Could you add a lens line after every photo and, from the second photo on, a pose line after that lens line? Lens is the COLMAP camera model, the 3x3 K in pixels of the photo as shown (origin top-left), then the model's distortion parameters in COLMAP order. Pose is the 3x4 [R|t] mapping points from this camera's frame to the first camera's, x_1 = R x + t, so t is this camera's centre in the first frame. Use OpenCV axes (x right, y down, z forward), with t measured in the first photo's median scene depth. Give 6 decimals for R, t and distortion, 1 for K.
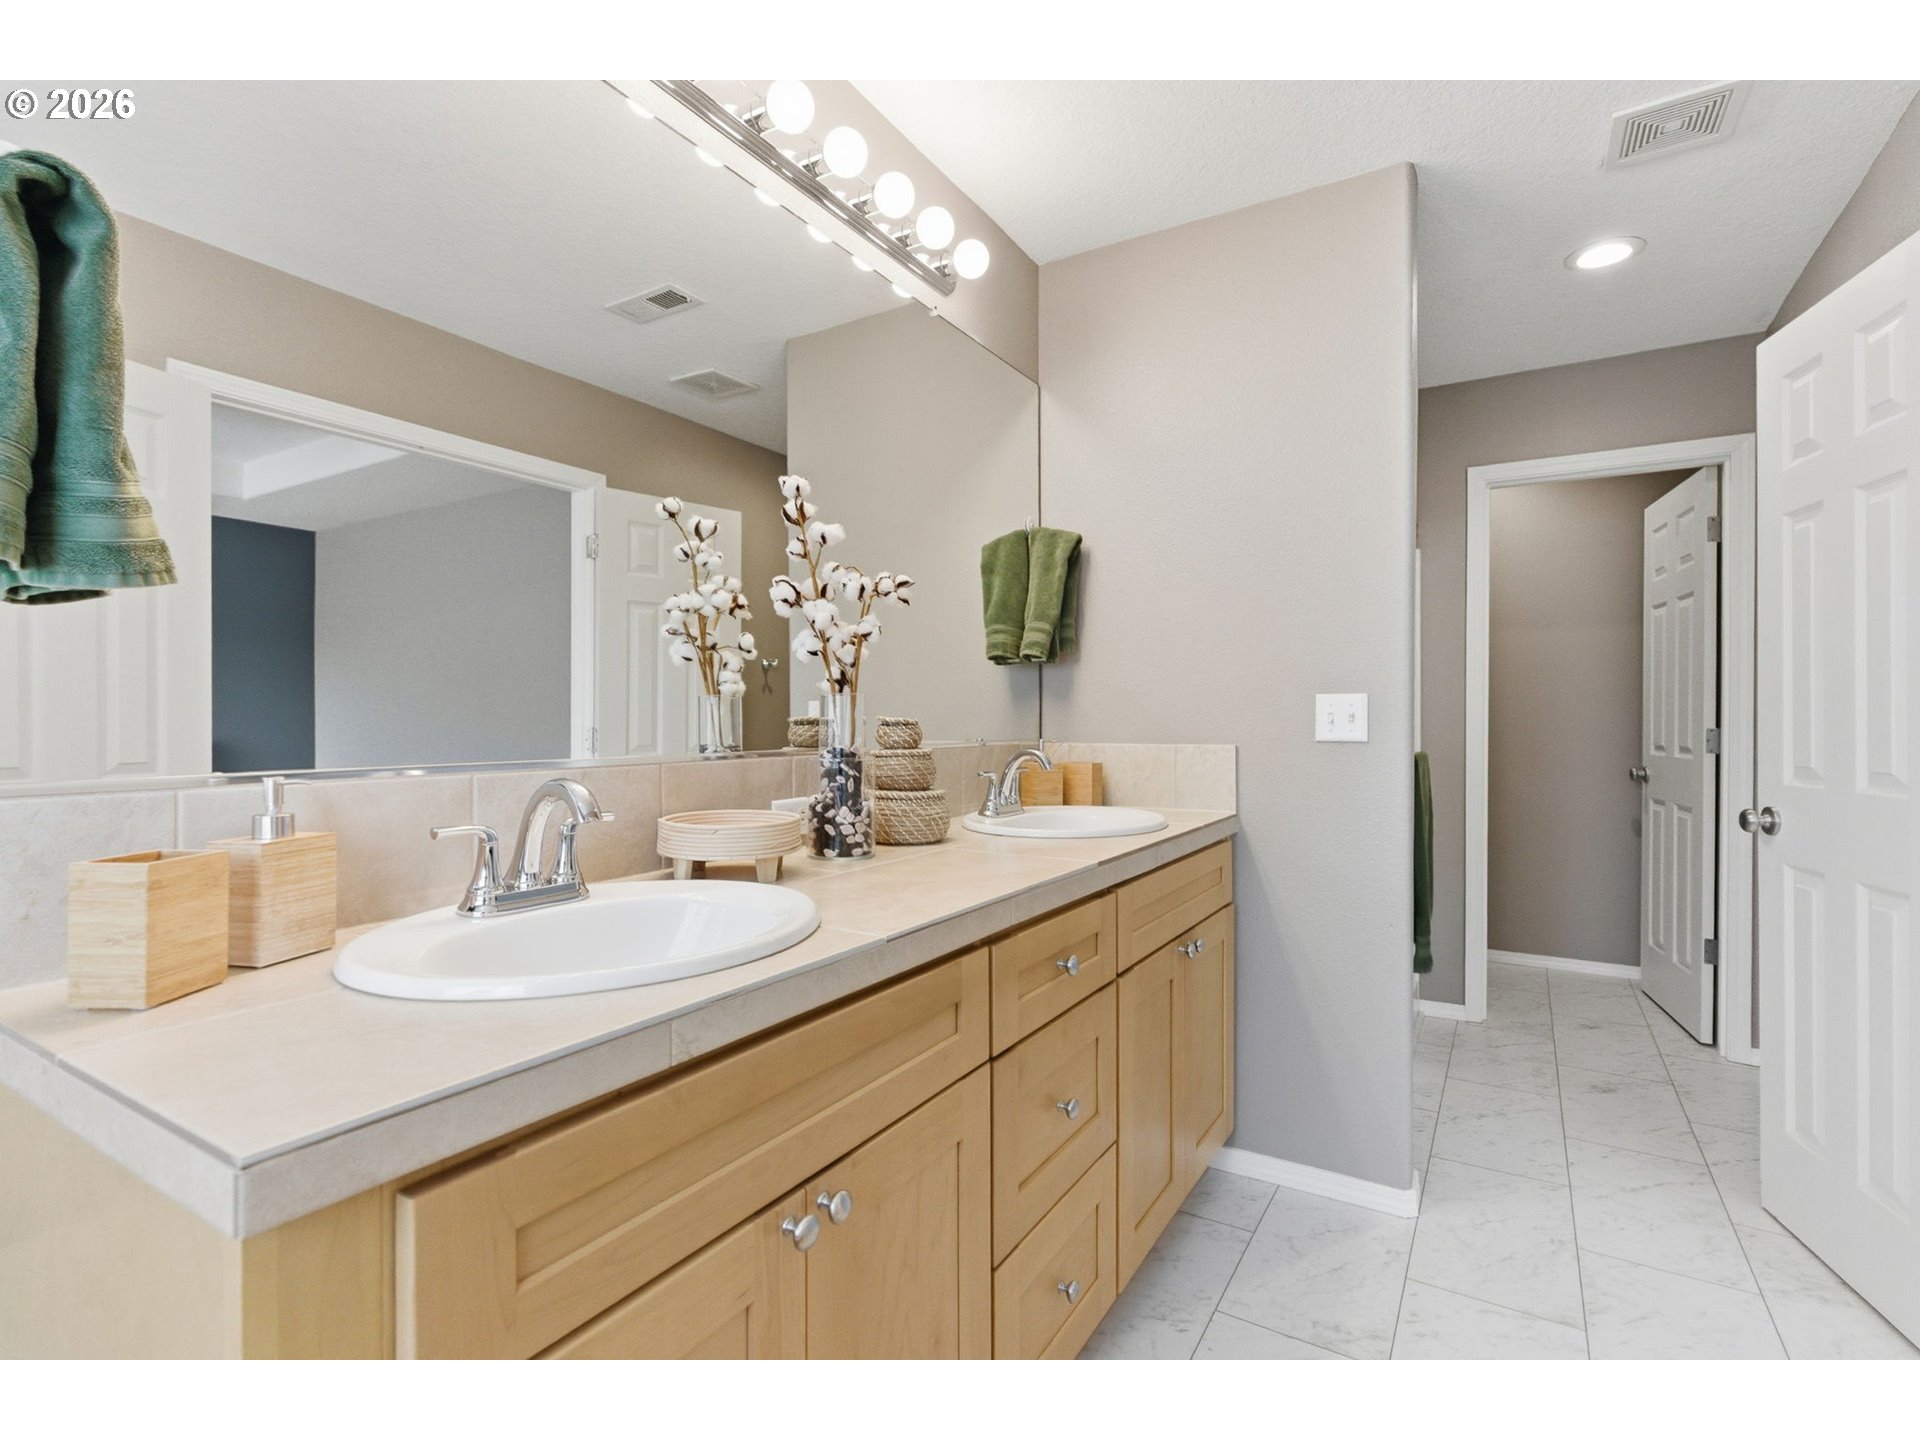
lens RADIAL K [[943.1, 0, 960.0], [0, 943.1, 720.0], [0, 0, 1]] dist [-0.000087, 0.000026]
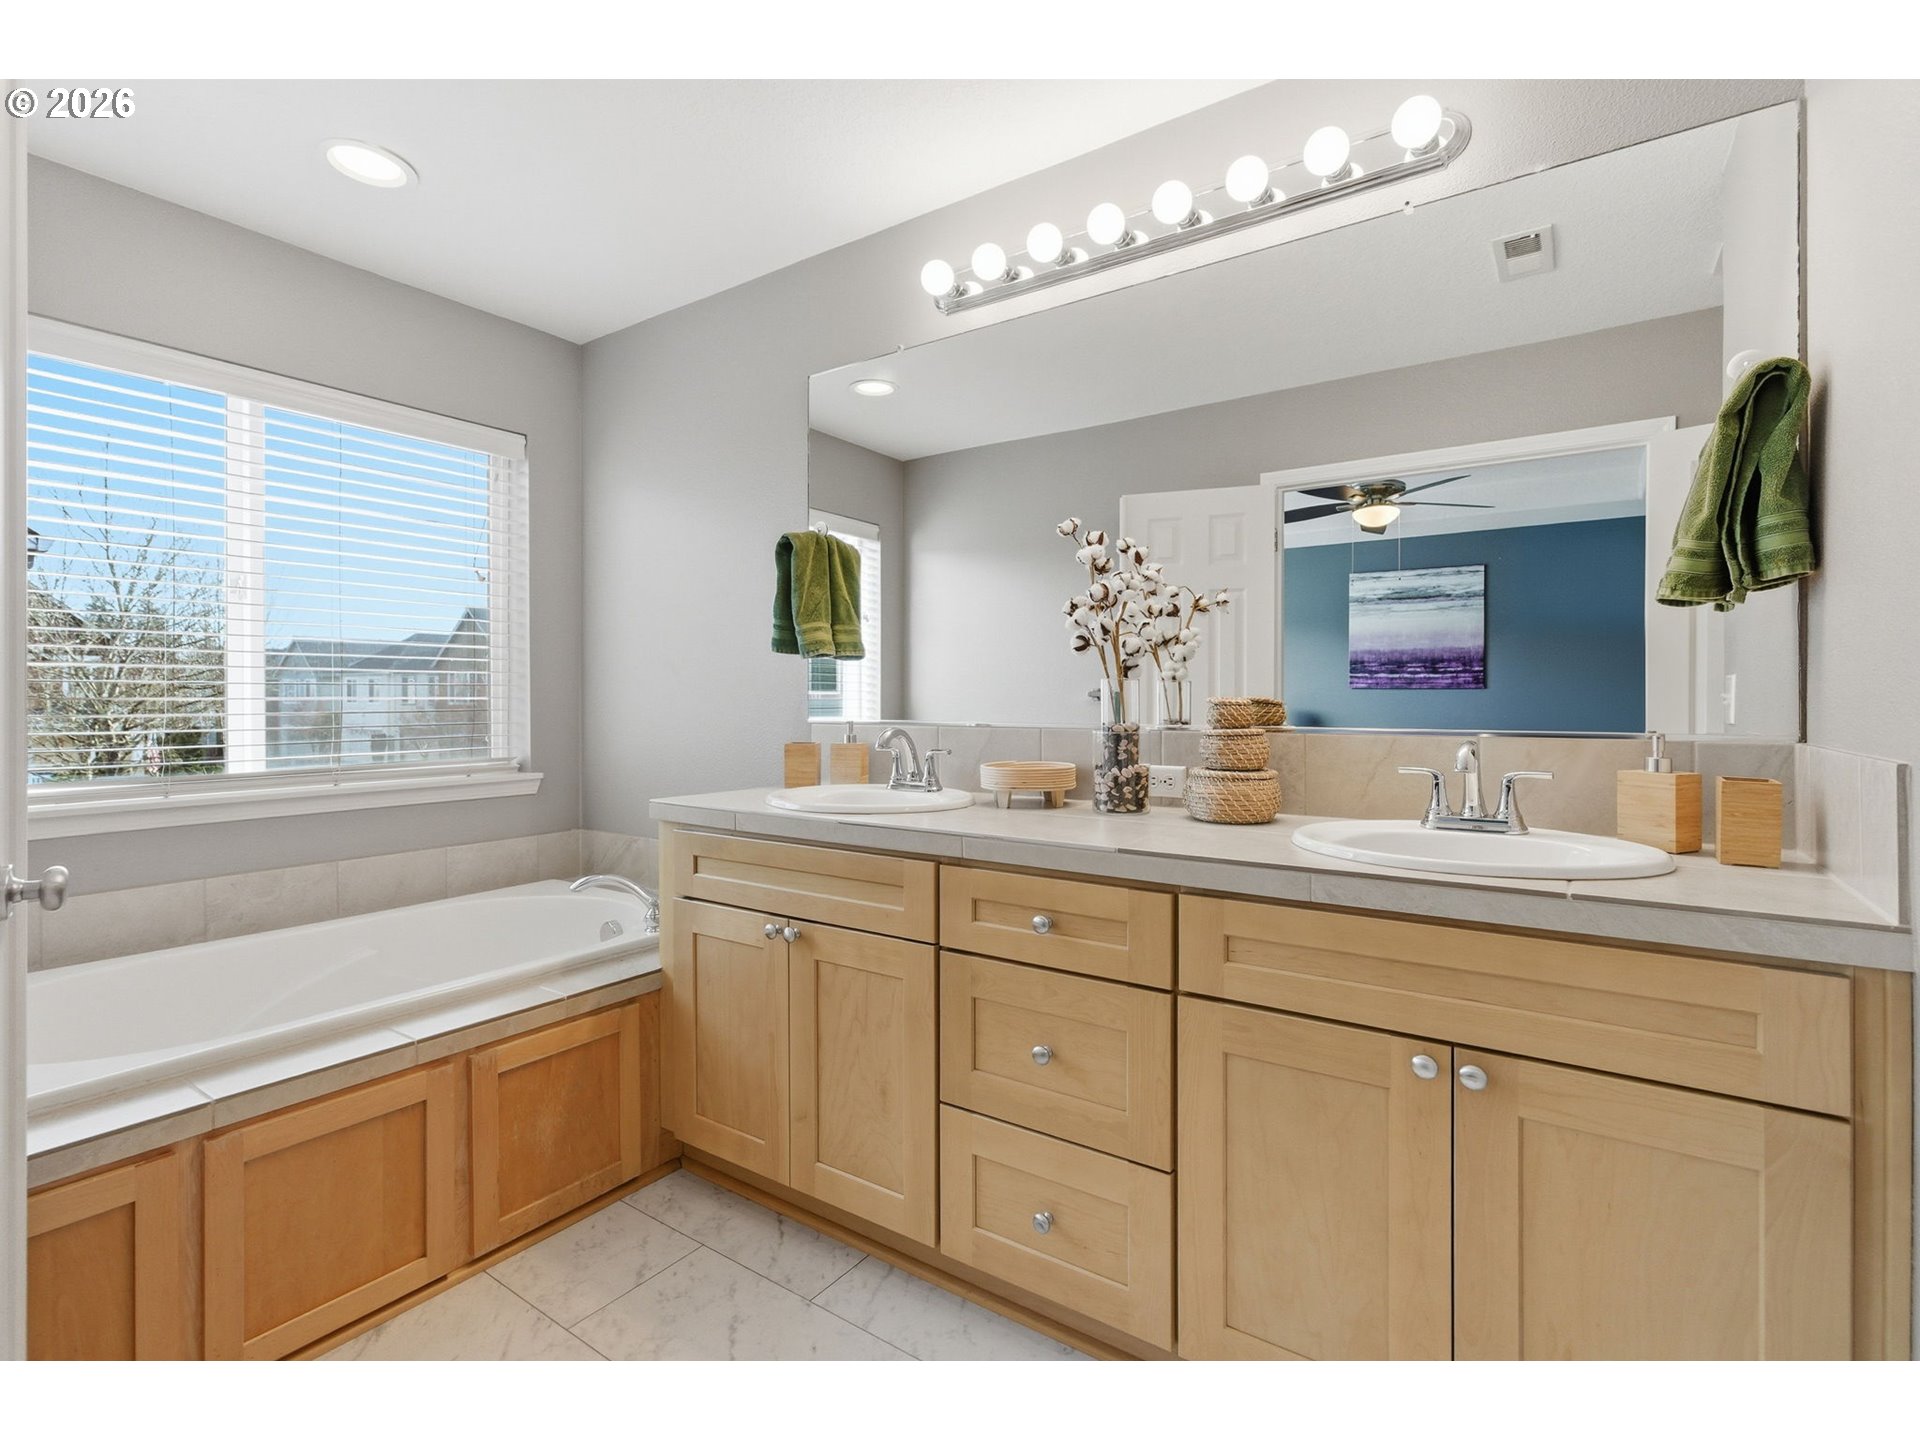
lens RADIAL K [[865.6, 0, 966.1], [0, 865.6, 711.4], [0, 0, 1]] dist [-0.000402, 0.000238]
pose [[-0.028601, 0.018666, -0.999417, 0.988615], [-0.000901, 0.999825, 0.018699, -0.004863], [0.999590, 0.001436, -0.028579, 0.830449]]
